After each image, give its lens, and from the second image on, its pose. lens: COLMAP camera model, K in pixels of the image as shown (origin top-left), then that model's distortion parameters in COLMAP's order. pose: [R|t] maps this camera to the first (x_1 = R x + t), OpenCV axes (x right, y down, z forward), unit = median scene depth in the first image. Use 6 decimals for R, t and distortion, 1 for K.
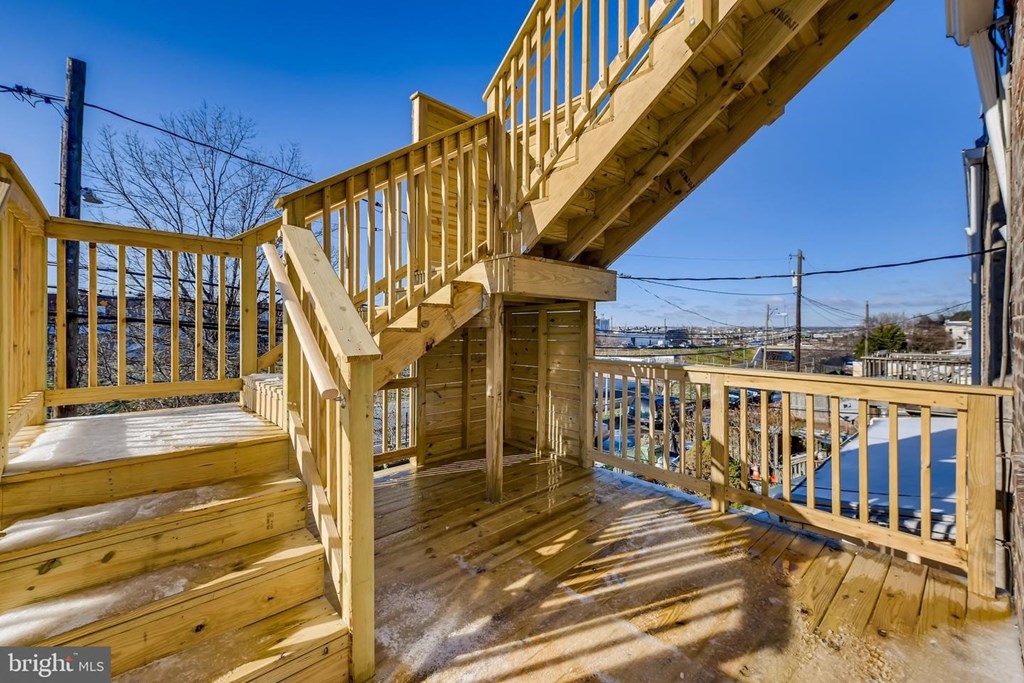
lens RADIAL K [[419.2, 0, 516.8], [0, 419.2, 334.4], [0, 0, 1]] dist [0.002180, -0.000449]
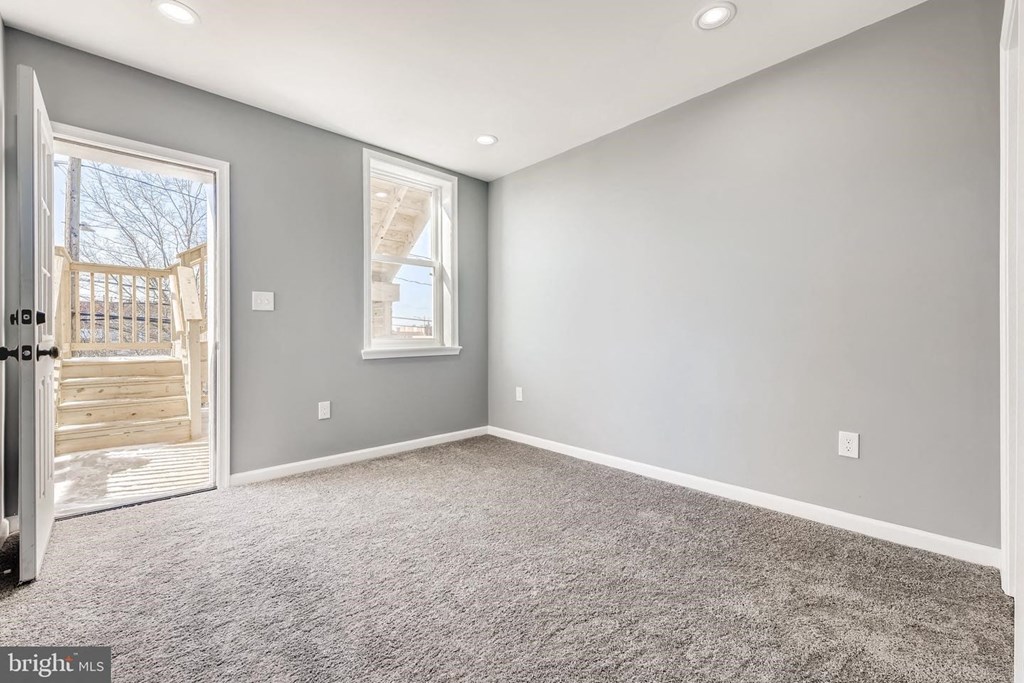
lens RADIAL K [[416.9, 0, 520.5], [0, 416.9, 338.3], [0, 0, 1]] dist [-0.001608, -0.000431]
pose [[0.999721, -0.004368, 0.023230, 0.635943], [0.004412, 0.999989, -0.001826, 0.071881], [-0.023221, 0.001928, 0.999728, -0.664365]]
